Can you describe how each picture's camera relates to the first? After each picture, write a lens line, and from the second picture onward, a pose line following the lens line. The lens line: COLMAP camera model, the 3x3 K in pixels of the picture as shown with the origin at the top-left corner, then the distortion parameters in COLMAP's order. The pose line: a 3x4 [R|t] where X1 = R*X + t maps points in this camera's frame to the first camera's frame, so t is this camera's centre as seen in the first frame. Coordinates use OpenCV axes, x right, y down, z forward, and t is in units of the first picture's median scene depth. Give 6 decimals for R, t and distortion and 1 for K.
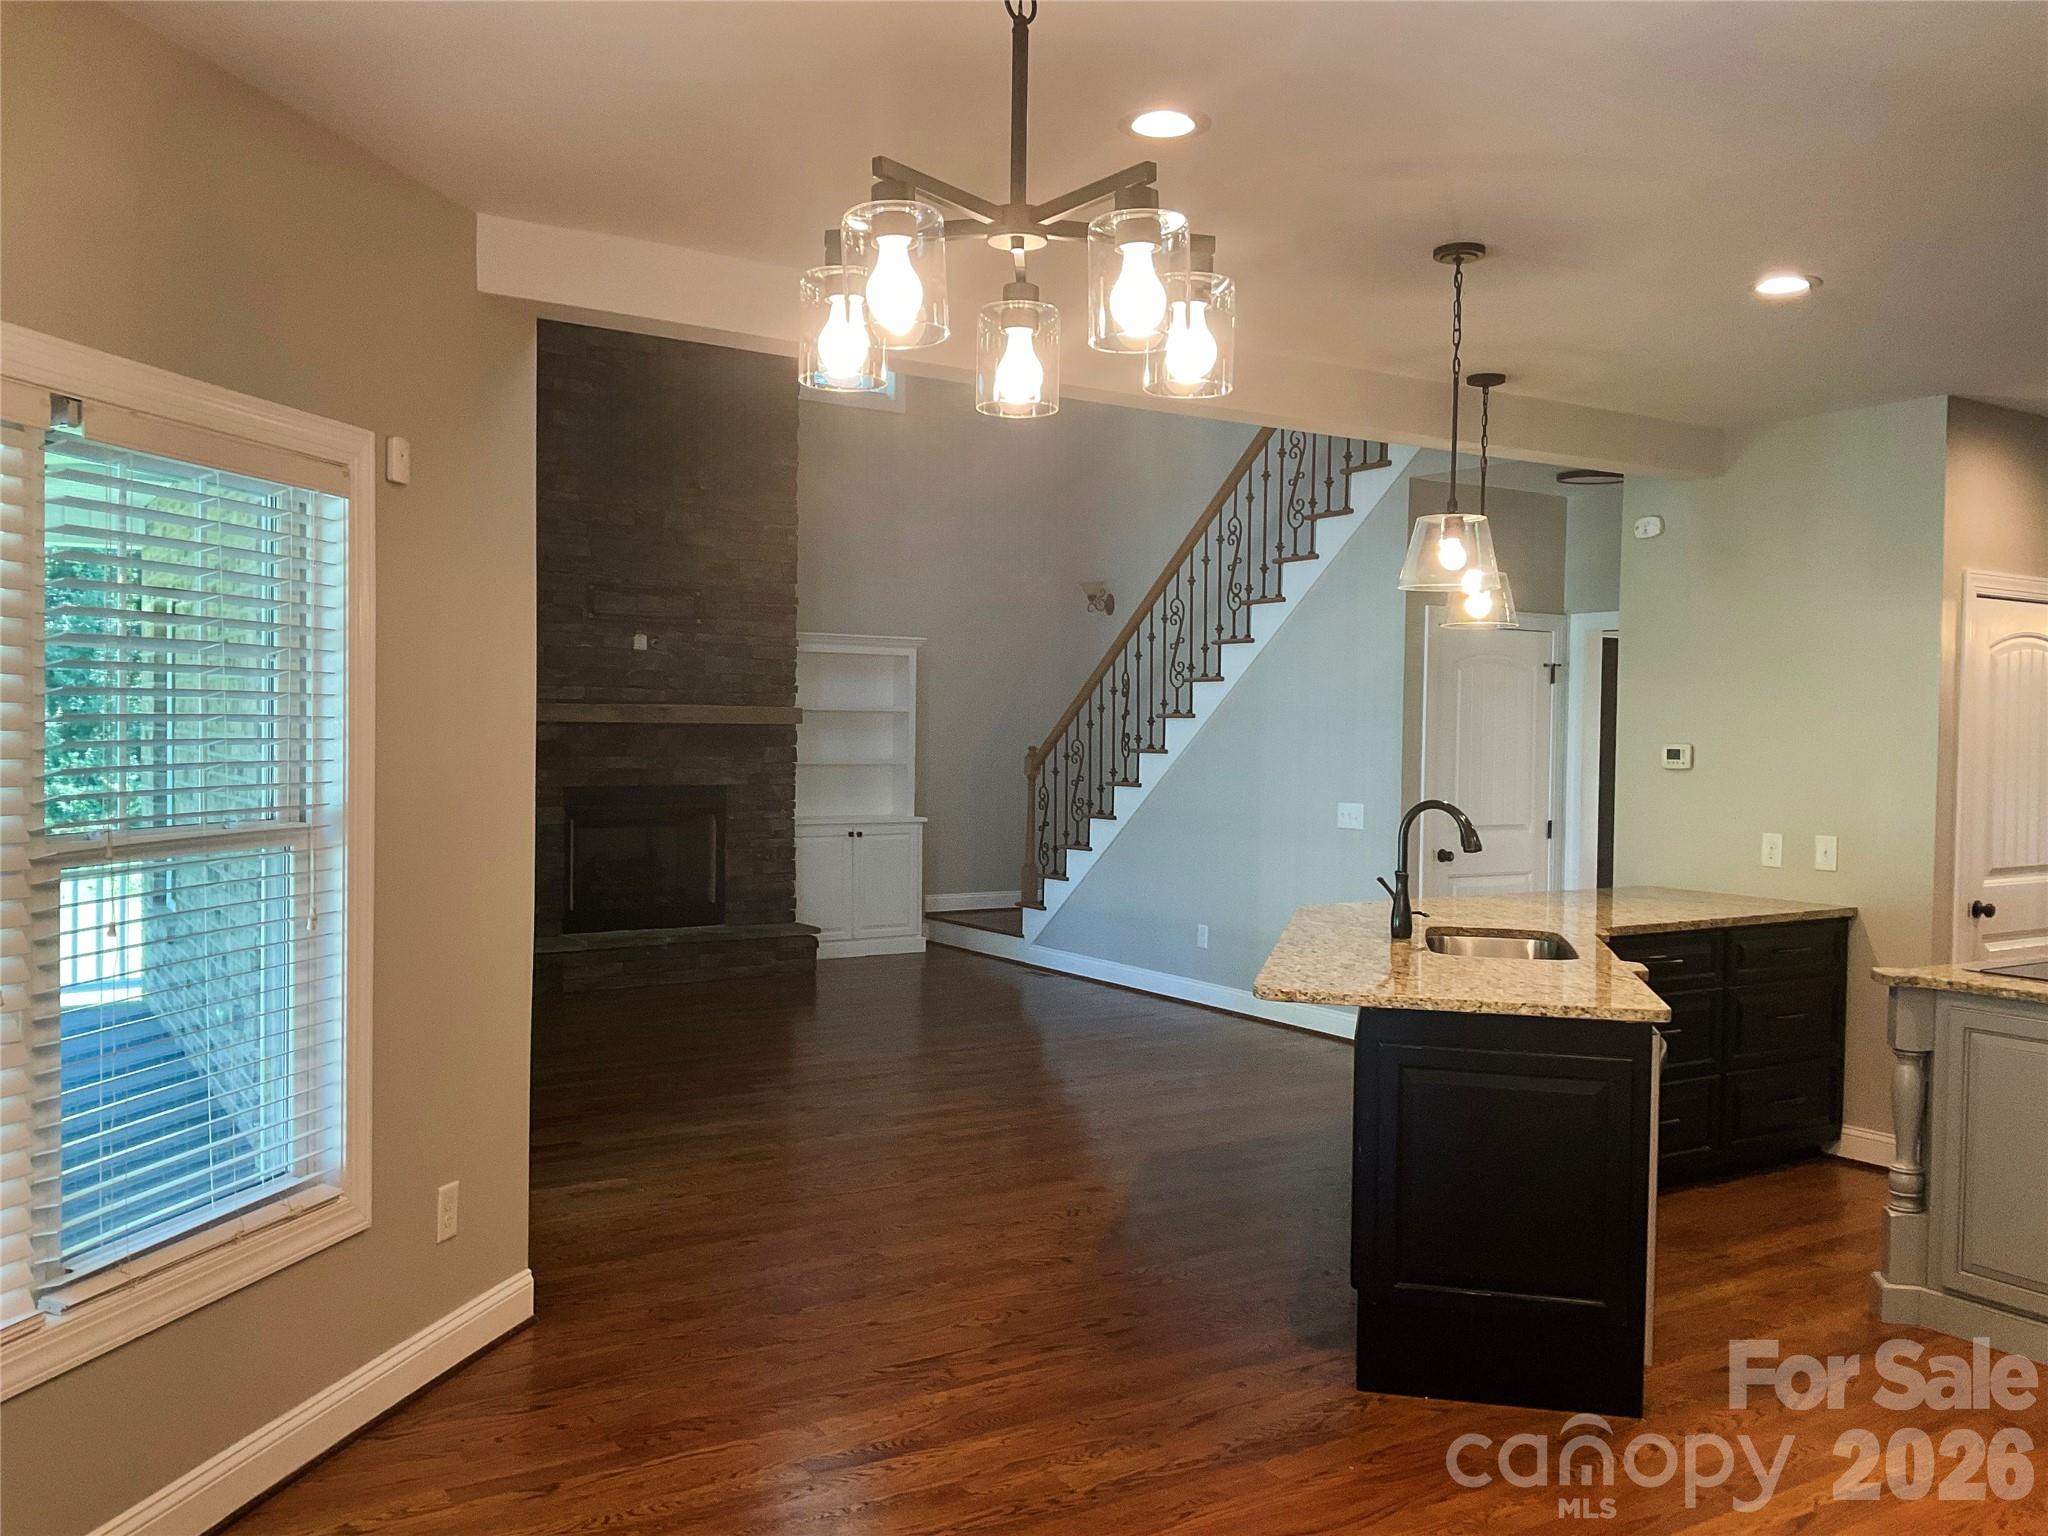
lens RADIAL K [[1716.5, 0, 1055.0], [0, 1716.5, 769.3], [0, 0, 1]] dist [0.095194, -0.171326]
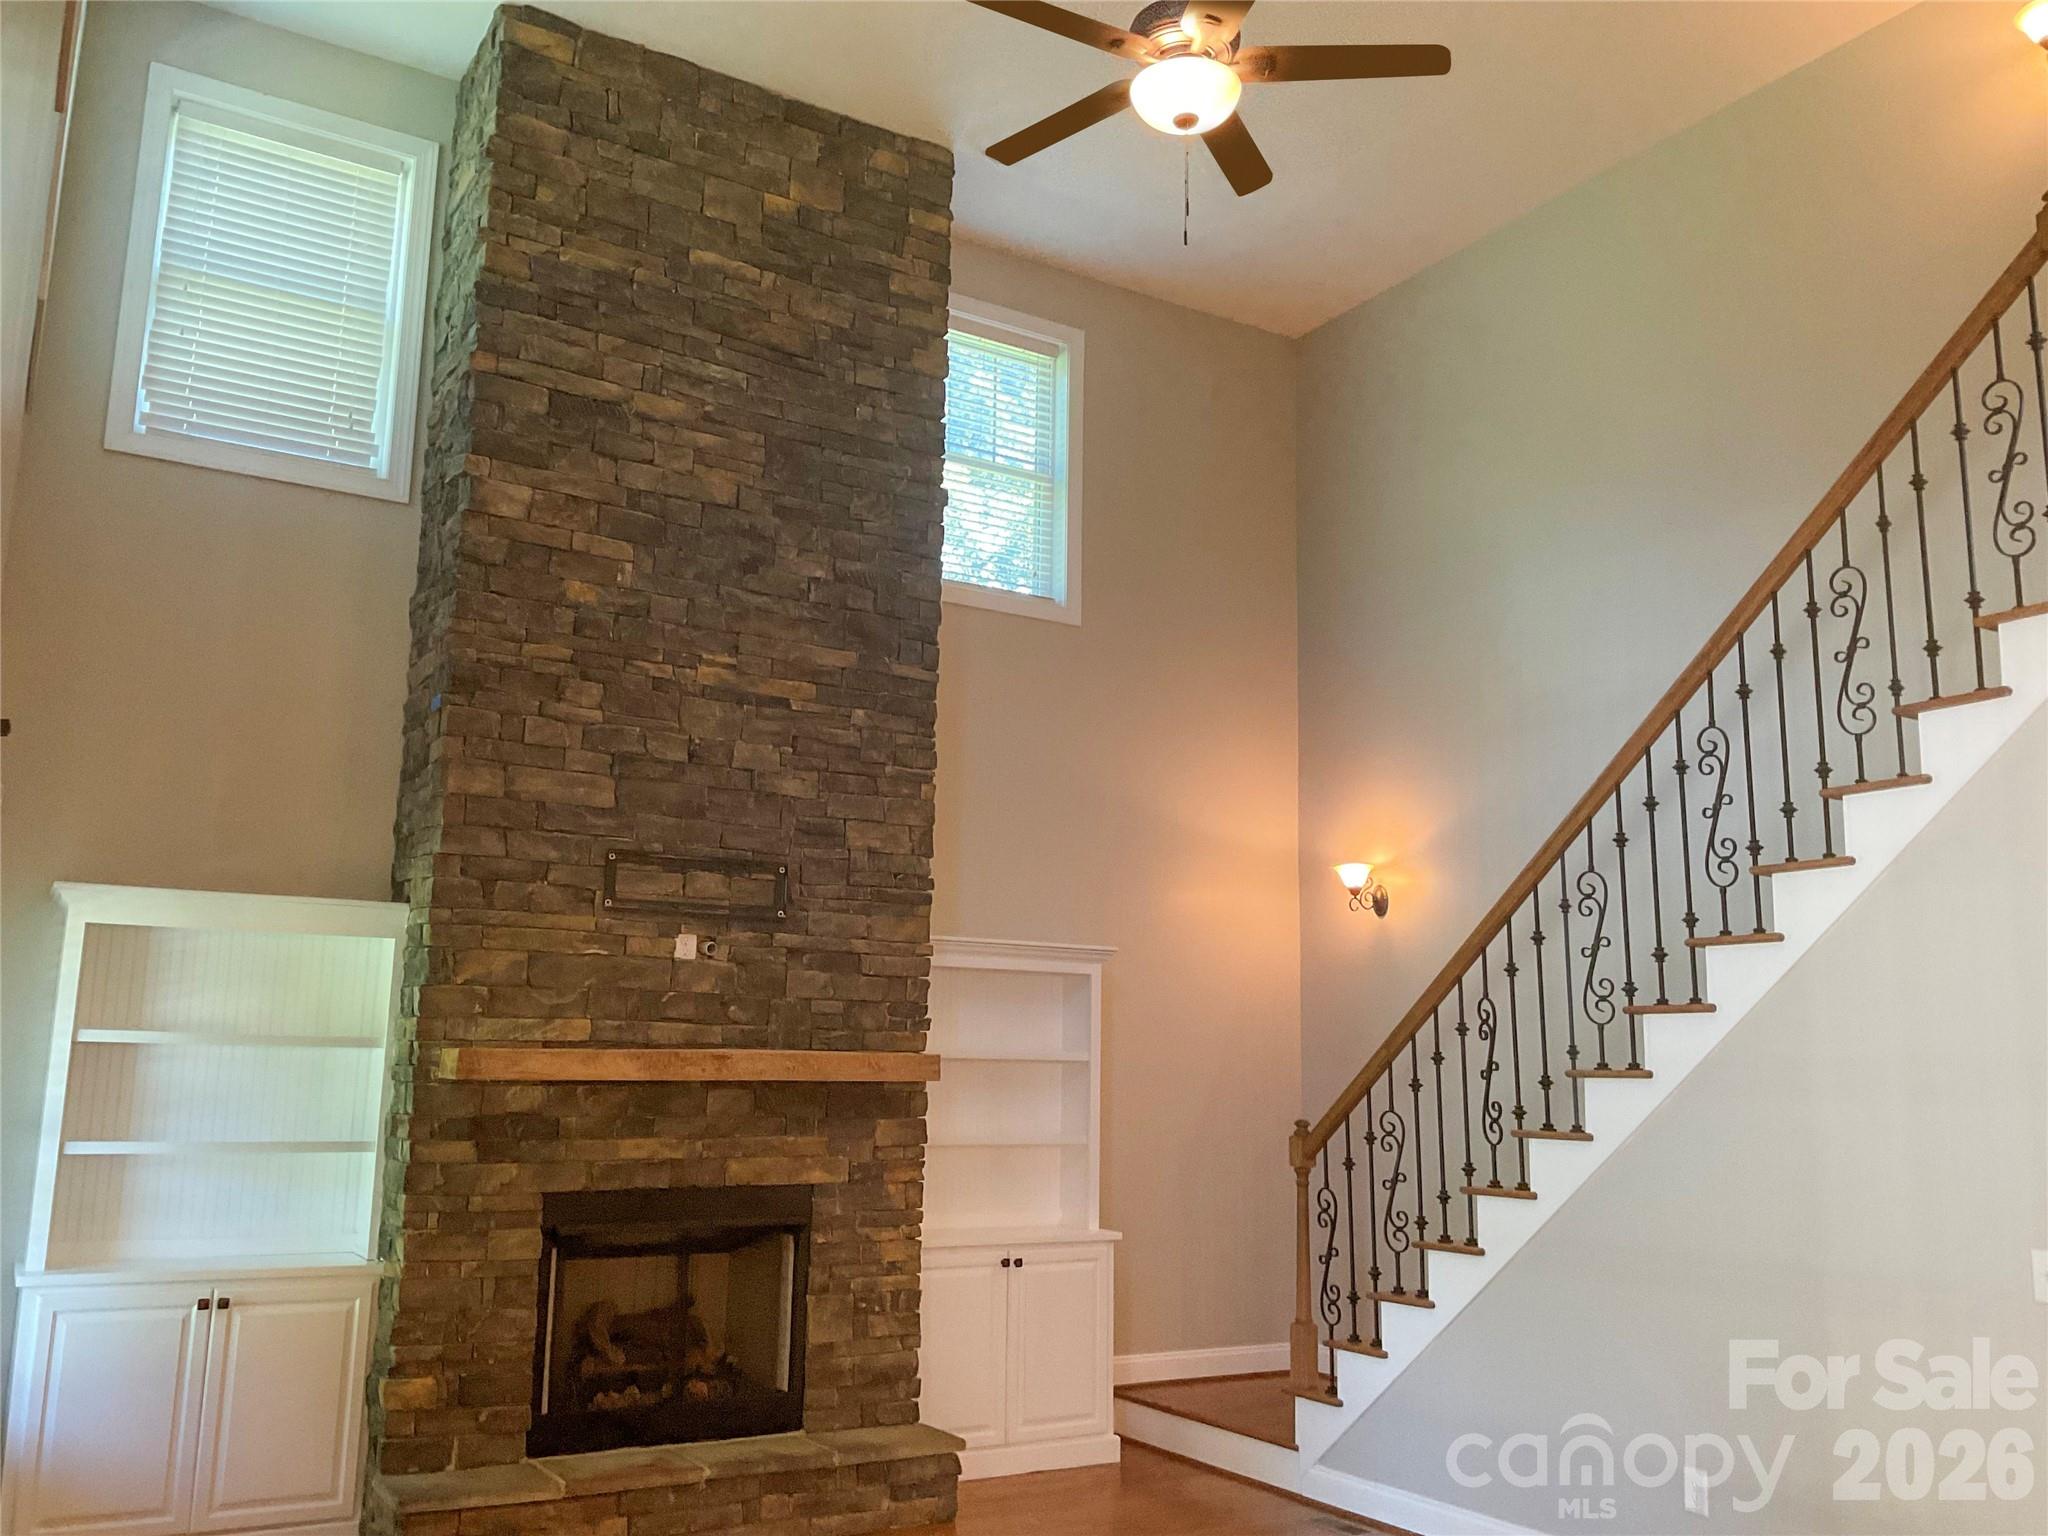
lens RADIAL K [[1683.3, 0, 1028.8], [0, 1683.3, 757.3], [0, 0, 1]] dist [0.082288, -0.168521]
pose [[0.999293, -0.002520, -0.037505, -0.091968], [-0.005289, 0.978400, -0.206652, -0.015171], [0.037216, 0.206704, 0.977695, 0.387143]]
